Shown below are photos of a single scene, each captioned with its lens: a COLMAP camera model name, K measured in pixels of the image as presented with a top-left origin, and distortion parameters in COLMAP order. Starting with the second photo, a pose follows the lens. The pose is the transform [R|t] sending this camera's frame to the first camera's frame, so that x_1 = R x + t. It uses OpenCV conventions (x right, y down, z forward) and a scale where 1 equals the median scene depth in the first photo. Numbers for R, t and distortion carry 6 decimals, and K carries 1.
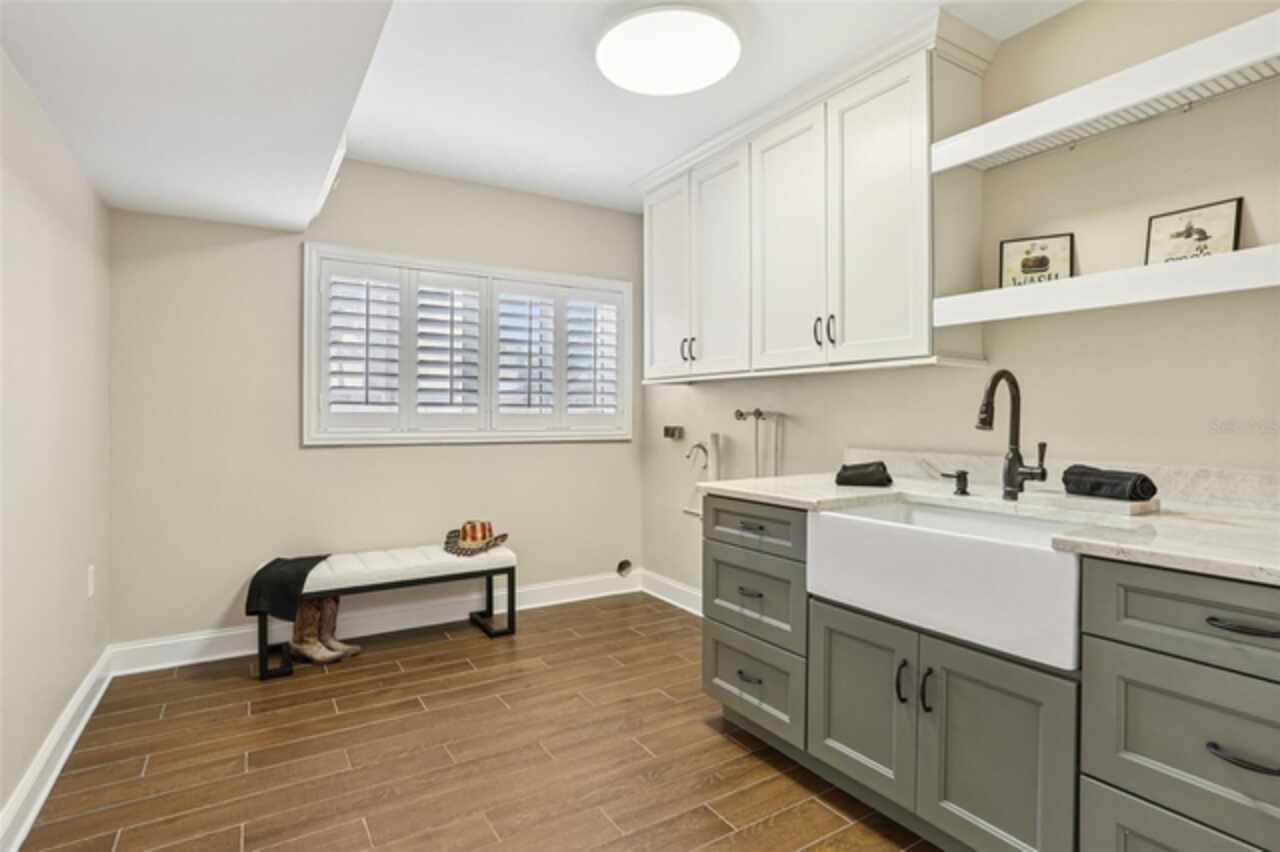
lens RADIAL K [[622.7, 0, 638.7], [0, 622.7, 397.9], [0, 0, 1]] dist [-0.056474, 0.032276]
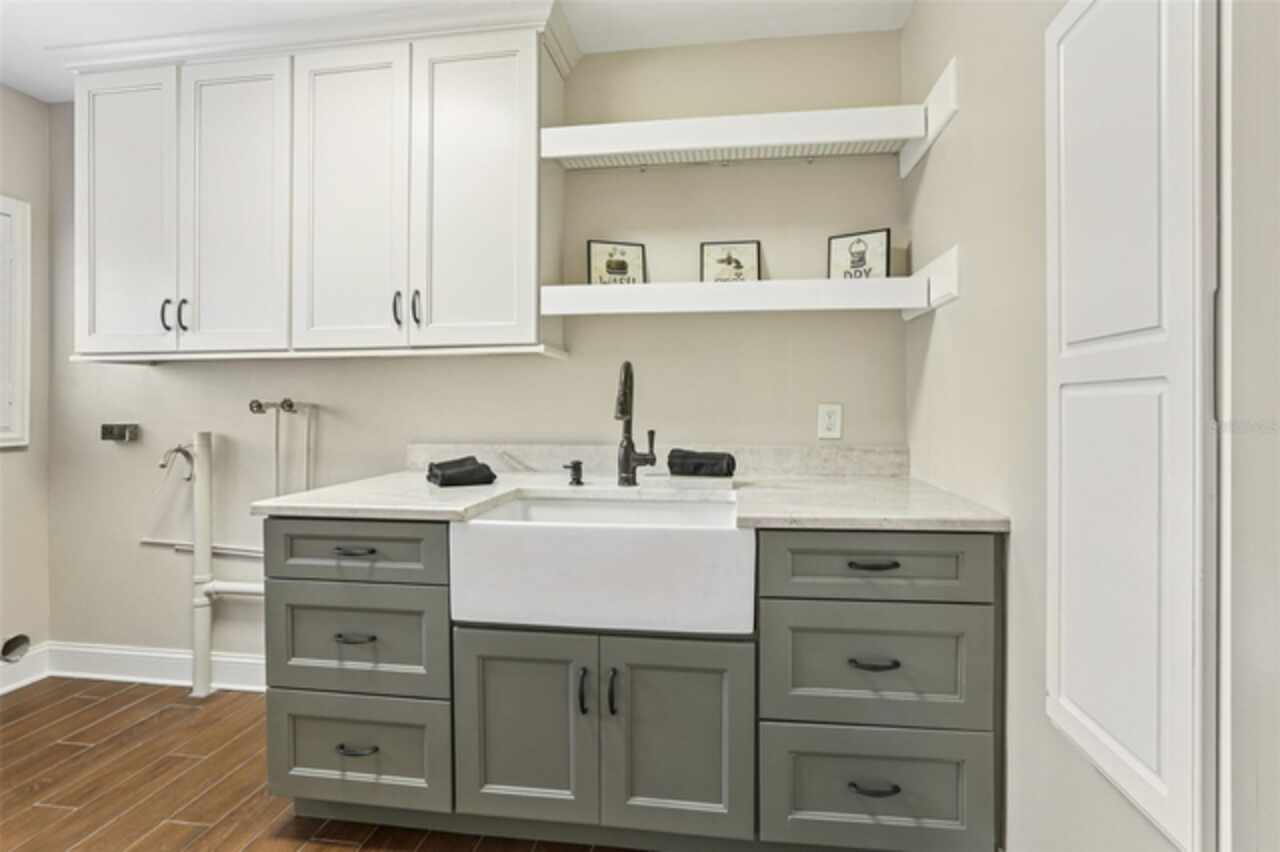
lens RADIAL K [[622.7, 0, 638.7], [0, 622.7, 397.9], [0, 0, 1]] dist [-0.056474, 0.032276]
pose [[0.656496, 0.005260, 0.754311, -0.161105], [-0.015280, 0.999863, 0.006326, 0.007182], [-0.754174, -0.015679, 0.656487, 0.240265]]
